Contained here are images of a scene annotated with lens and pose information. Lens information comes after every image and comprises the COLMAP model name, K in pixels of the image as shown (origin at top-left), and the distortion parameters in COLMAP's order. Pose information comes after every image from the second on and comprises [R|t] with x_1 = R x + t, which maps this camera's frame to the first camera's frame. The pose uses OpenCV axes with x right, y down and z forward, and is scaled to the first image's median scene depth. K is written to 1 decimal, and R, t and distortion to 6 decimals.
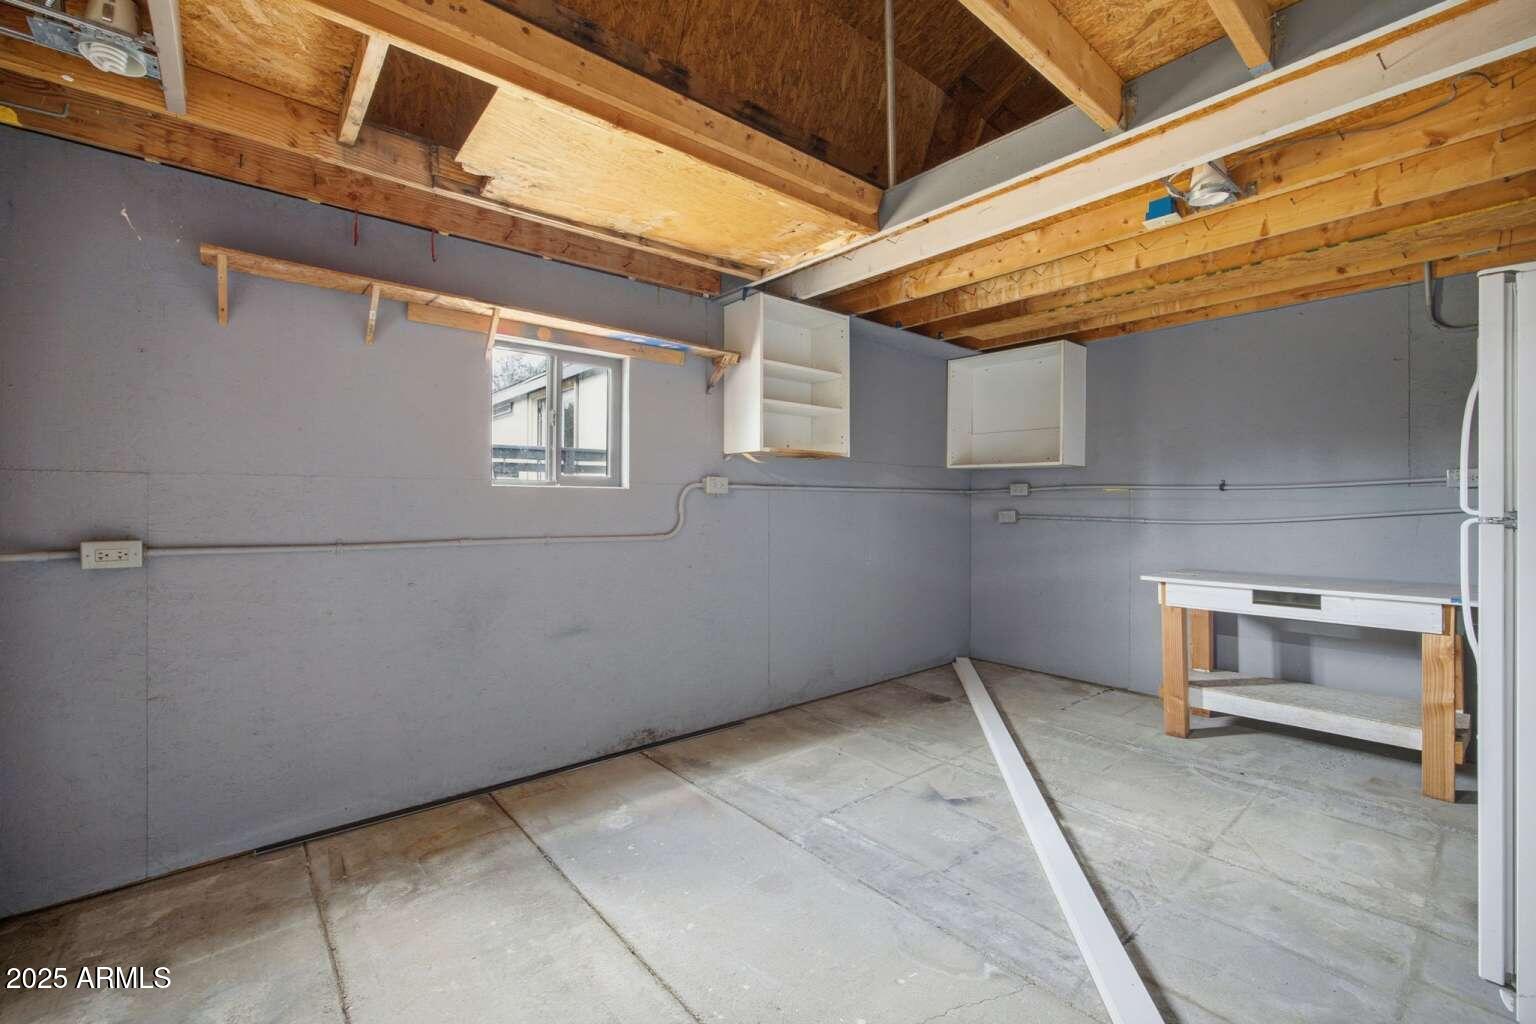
lens RADIAL K [[645.6, 0, 769.1], [0, 645.6, 502.2], [0, 0, 1]] dist [-0.000404, -0.000132]
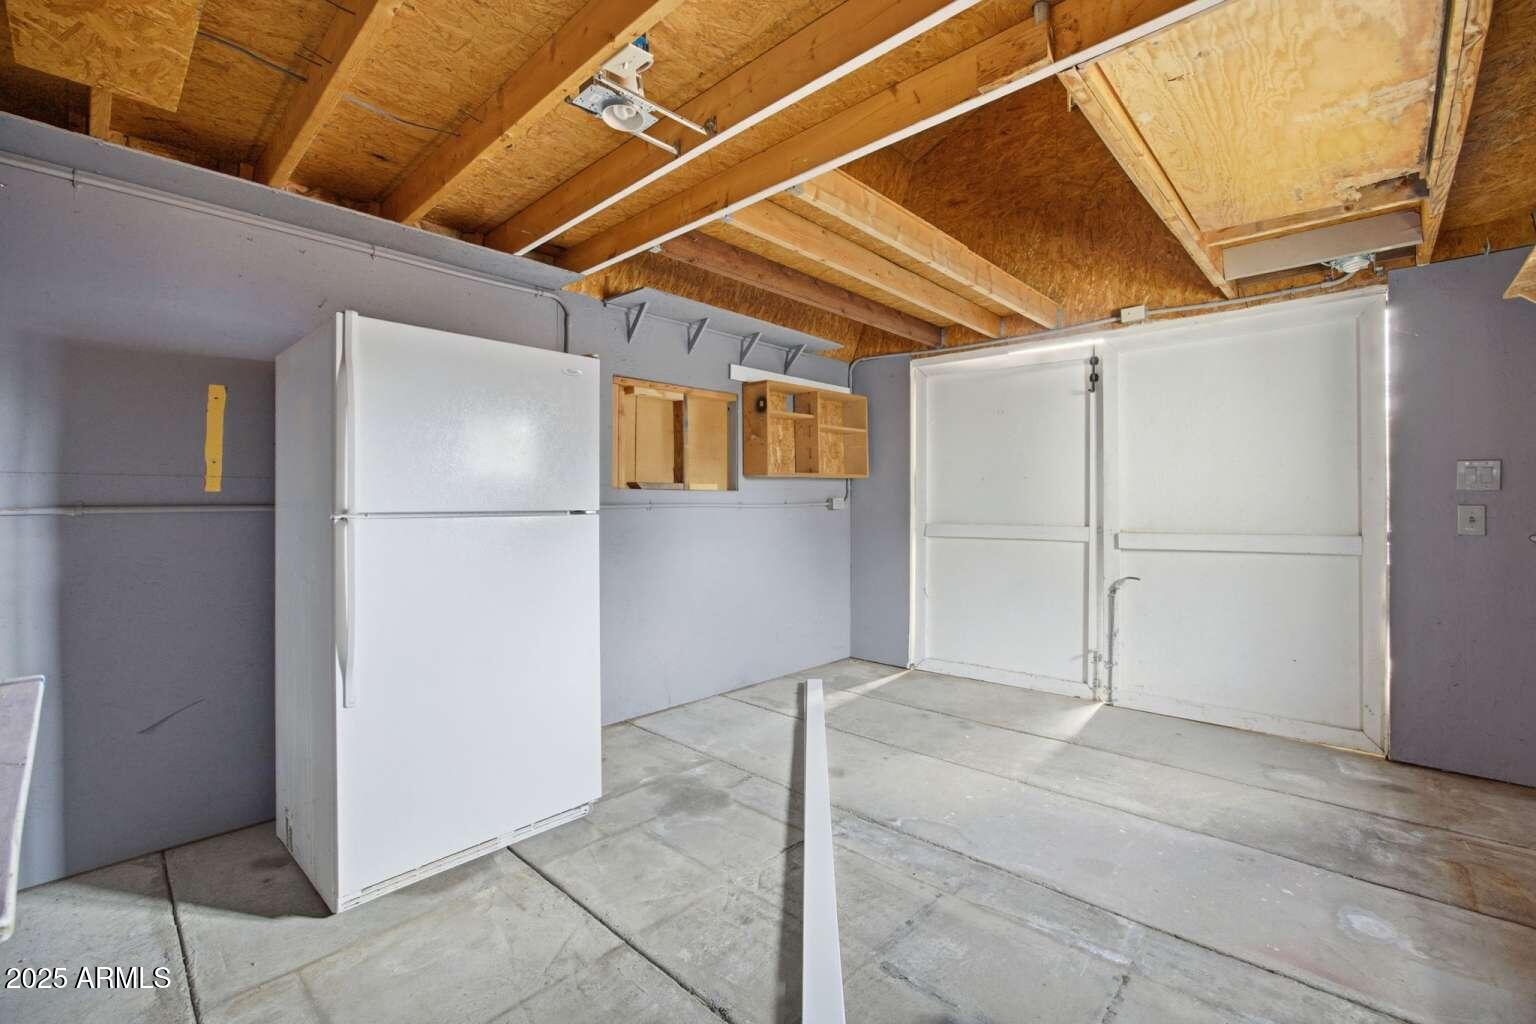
lens RADIAL K [[645.6, 0, 769.1], [0, 645.6, 502.2], [0, 0, 1]] dist [-0.000404, -0.000132]
pose [[-0.993966, -0.001081, -0.109686, 0.640607], [-0.000847, 0.999997, -0.002179, 0.004095], [0.109688, -0.002073, -0.993964, 1.959429]]
